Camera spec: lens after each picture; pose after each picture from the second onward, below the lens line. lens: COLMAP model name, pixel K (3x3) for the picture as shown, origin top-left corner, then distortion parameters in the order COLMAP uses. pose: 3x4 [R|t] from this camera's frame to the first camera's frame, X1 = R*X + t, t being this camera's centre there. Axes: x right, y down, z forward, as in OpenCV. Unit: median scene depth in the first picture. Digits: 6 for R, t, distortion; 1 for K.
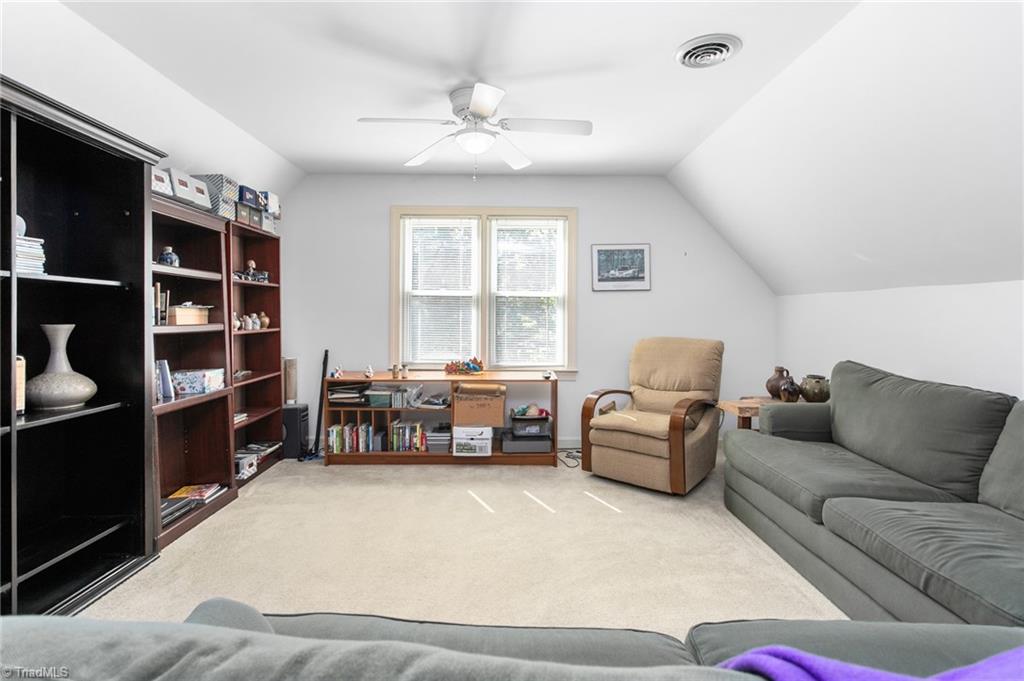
lens RADIAL K [[505.4, 0, 512.1], [0, 505.4, 321.3], [0, 0, 1]] dist [-0.002728, -0.000170]
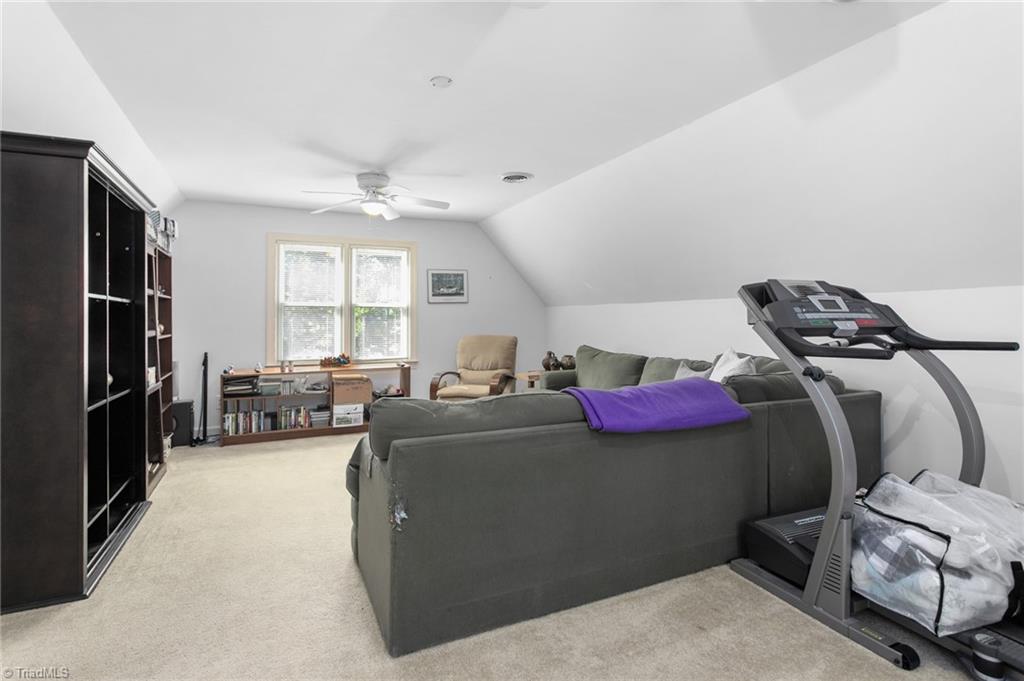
lens RADIAL K [[500.5, 0, 515.2], [0, 500.5, 336.5], [0, 0, 1]] dist [0.001579, 0.000480]
pose [[0.906104, -0.022274, 0.422468, -0.231137], [0.012854, 0.999601, 0.025134, 0.000127], [-0.422860, -0.017343, 0.906029, -0.383335]]
